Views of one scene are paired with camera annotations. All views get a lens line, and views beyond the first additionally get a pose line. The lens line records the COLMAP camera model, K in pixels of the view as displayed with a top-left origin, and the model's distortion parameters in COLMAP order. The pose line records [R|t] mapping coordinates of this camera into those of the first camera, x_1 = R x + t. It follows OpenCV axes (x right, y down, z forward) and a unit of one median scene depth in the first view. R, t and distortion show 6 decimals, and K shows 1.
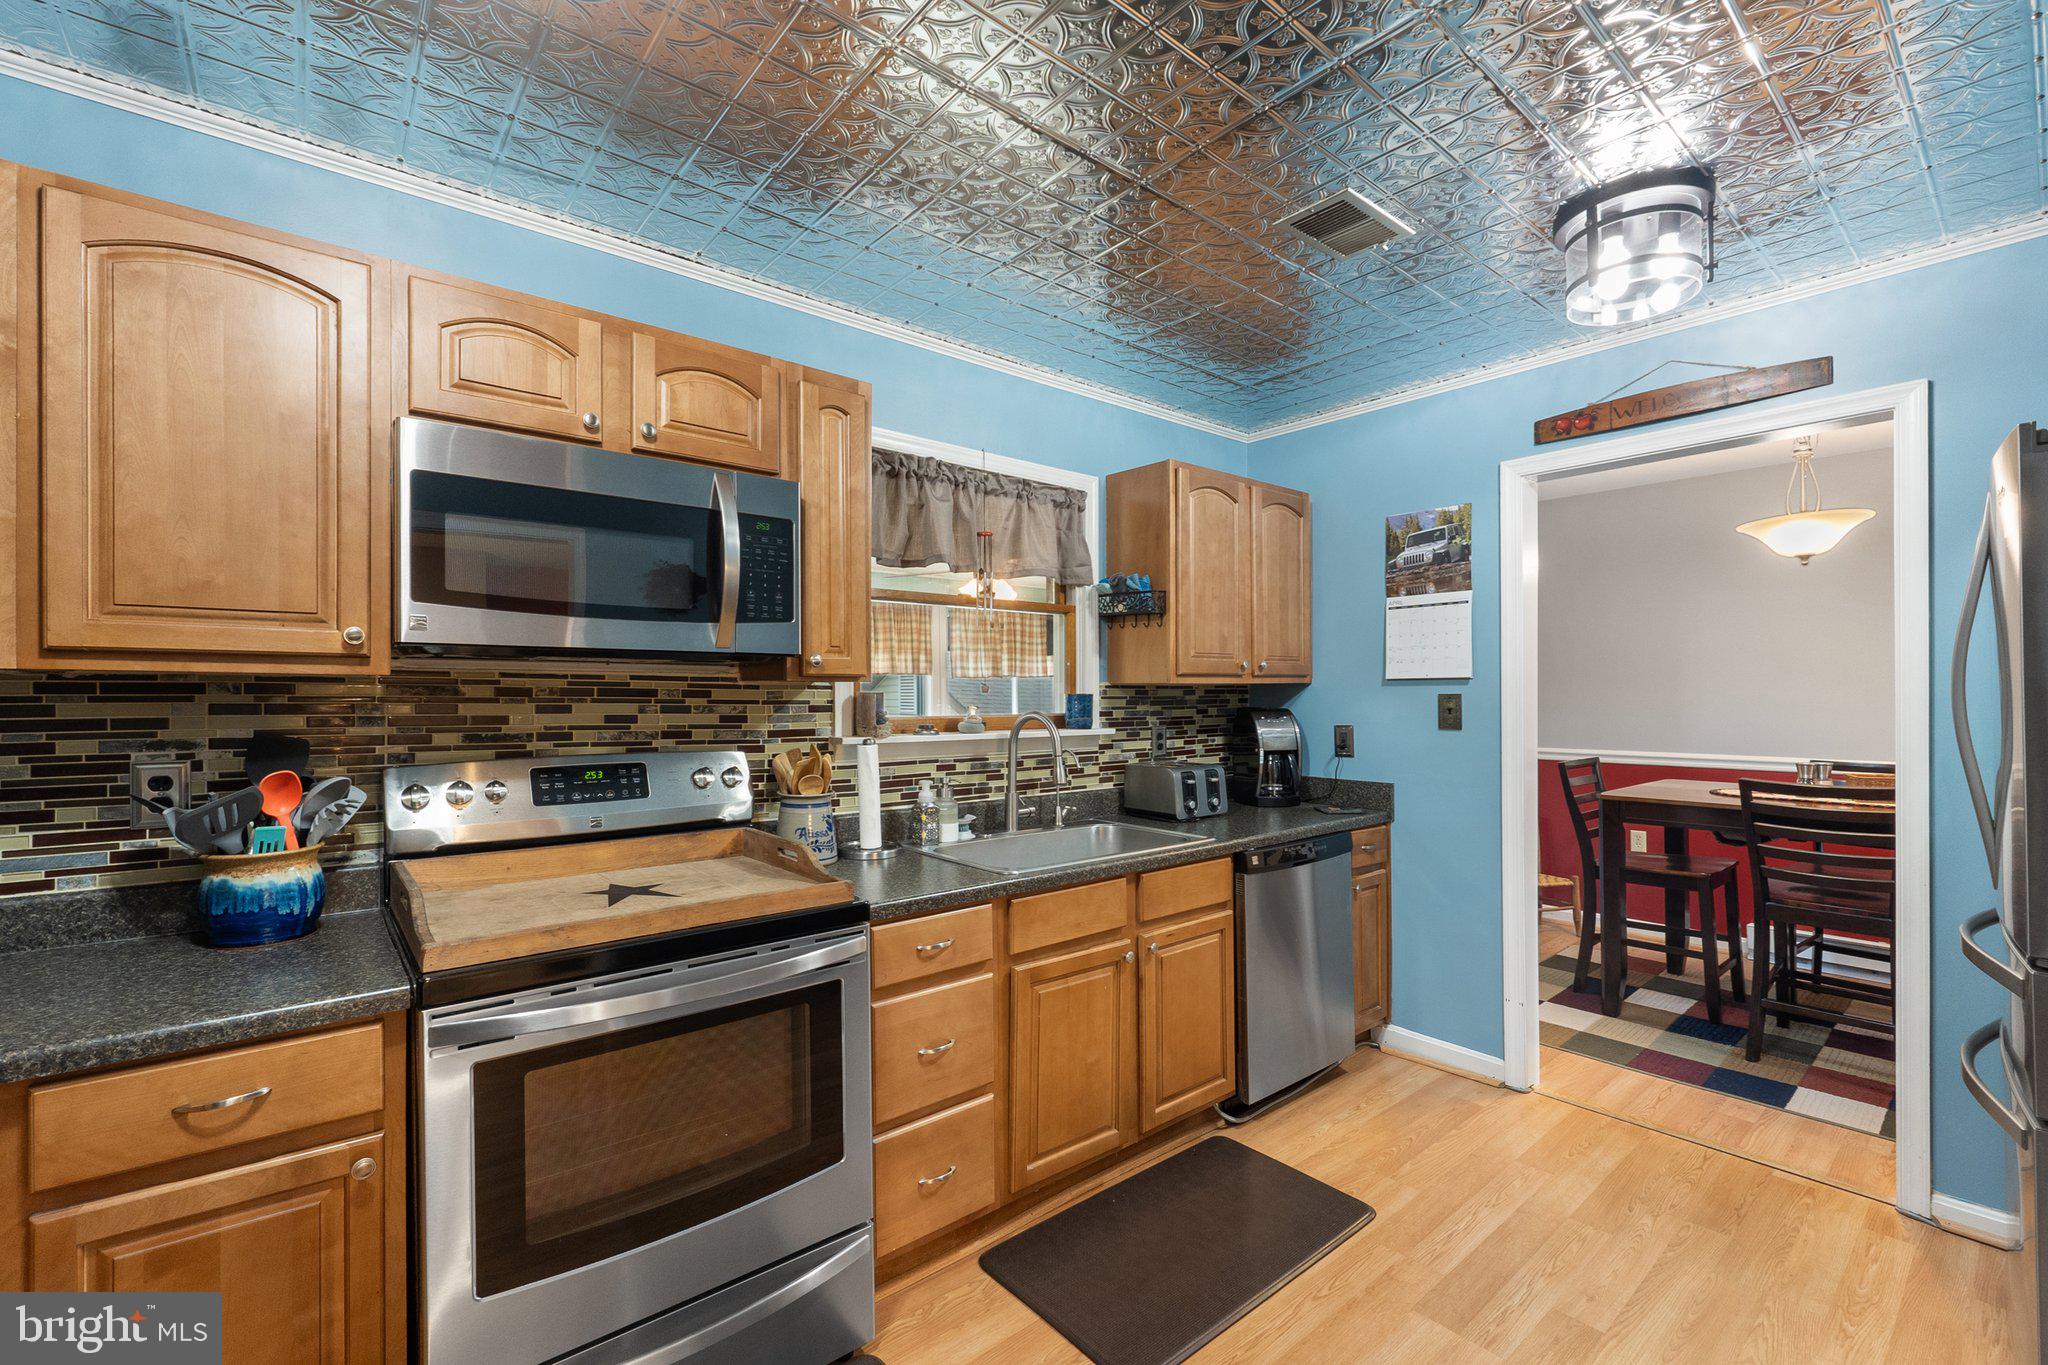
lens RADIAL K [[876.6, 0, 1024.8], [0, 876.6, 690.9], [0, 0, 1]] dist [-0.002903, -0.000554]
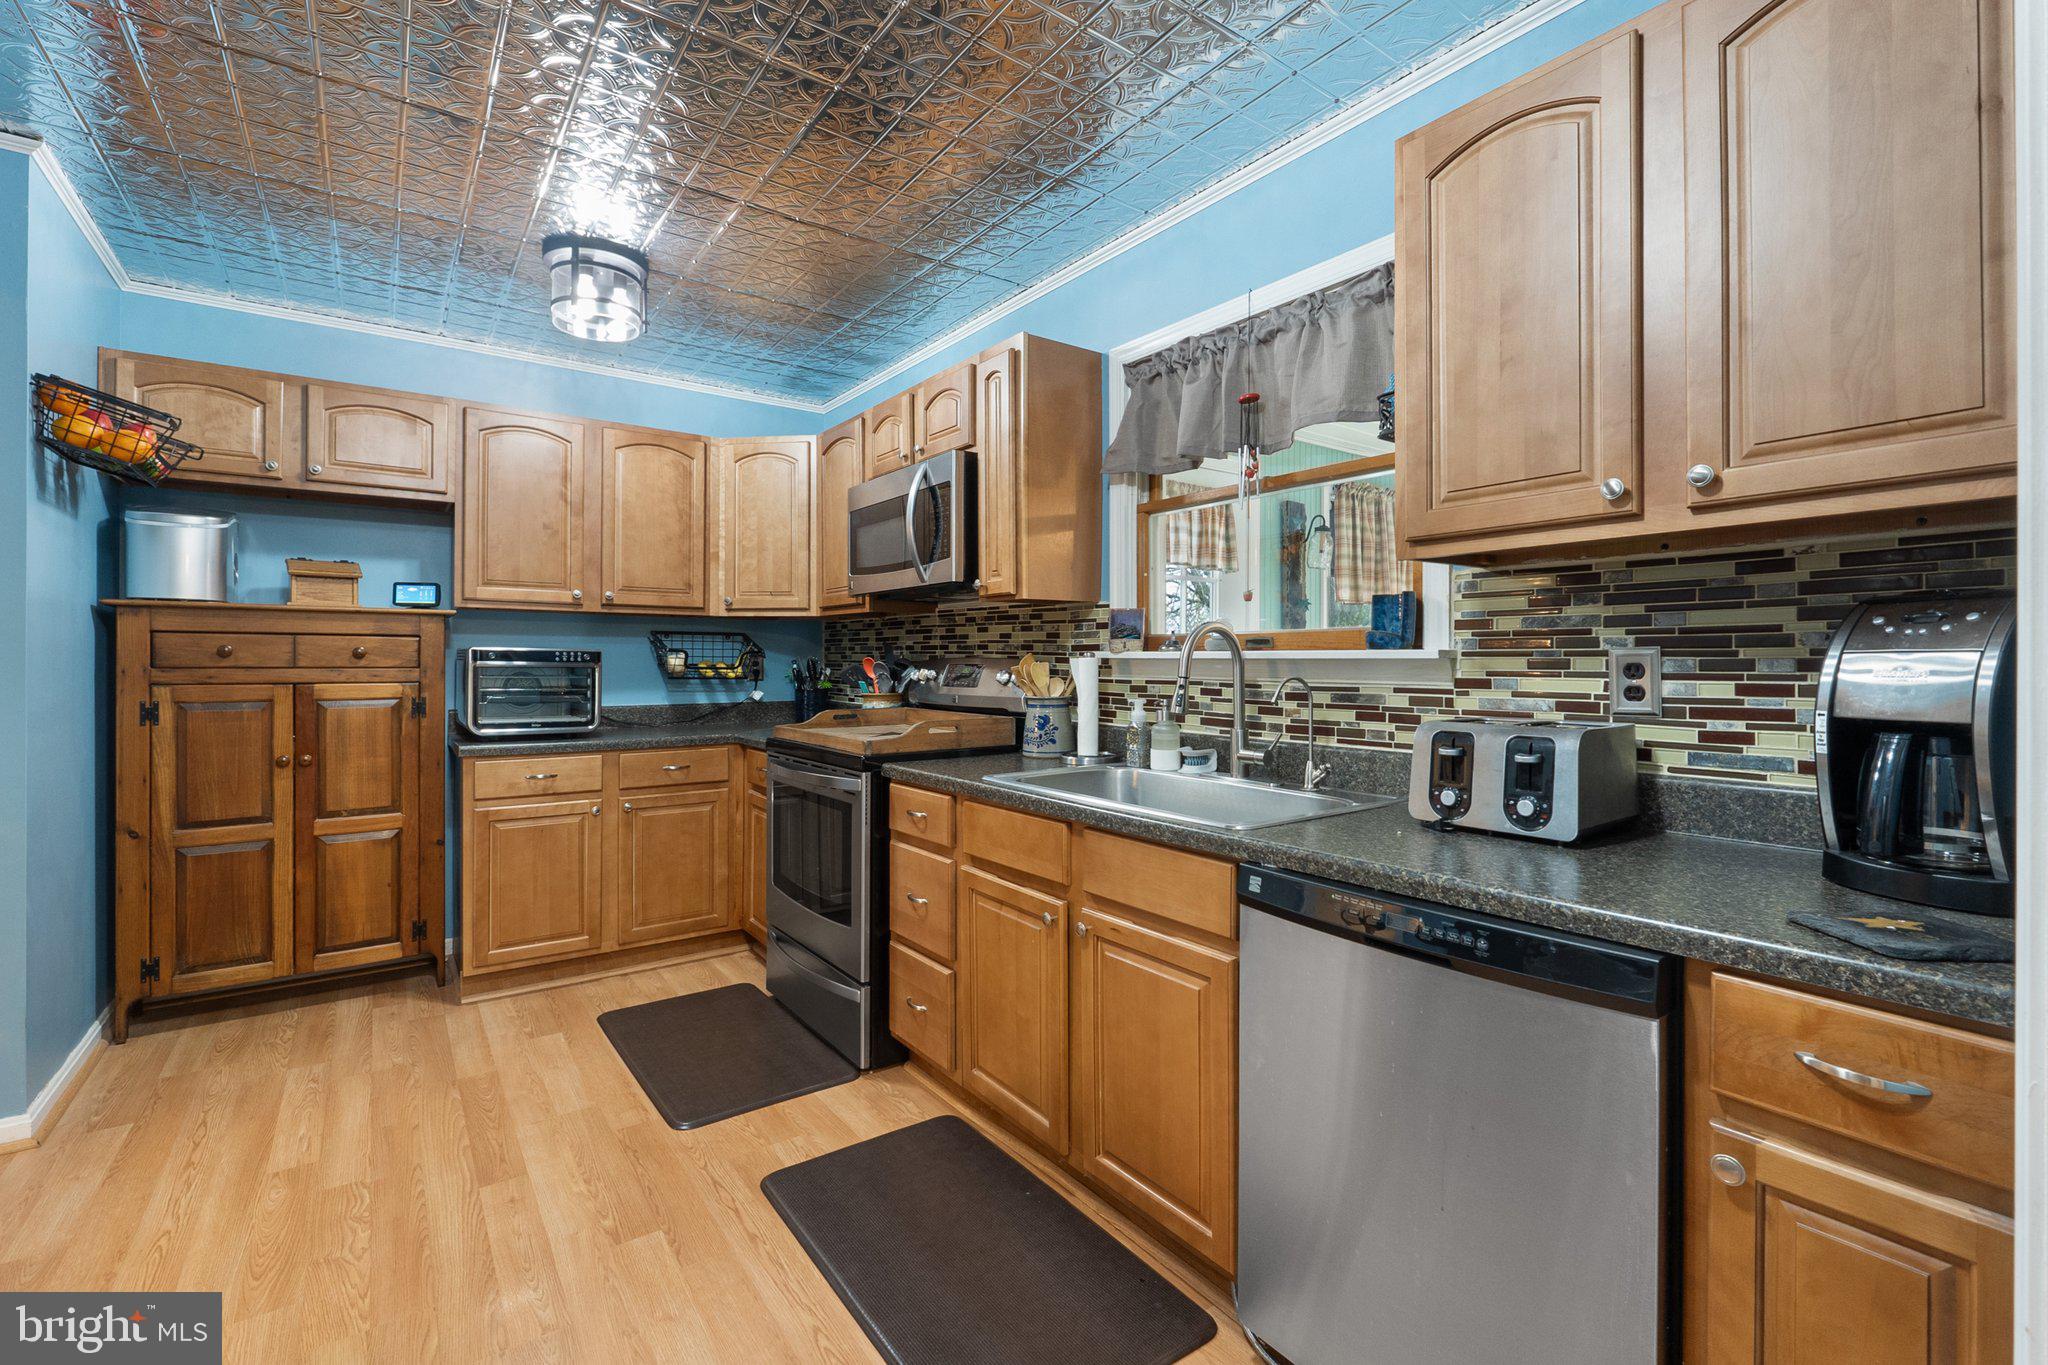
lens RADIAL K [[883.6, 0, 1024.0], [0, 883.6, 682.5], [0, 0, 1]] dist [-0.013628, -0.000477]
pose [[-0.066008, 0.021503, -0.997587, 0.732750], [-0.003253, 0.999758, 0.021765, 0.056684], [0.997814, 0.004681, -0.065922, 0.822988]]
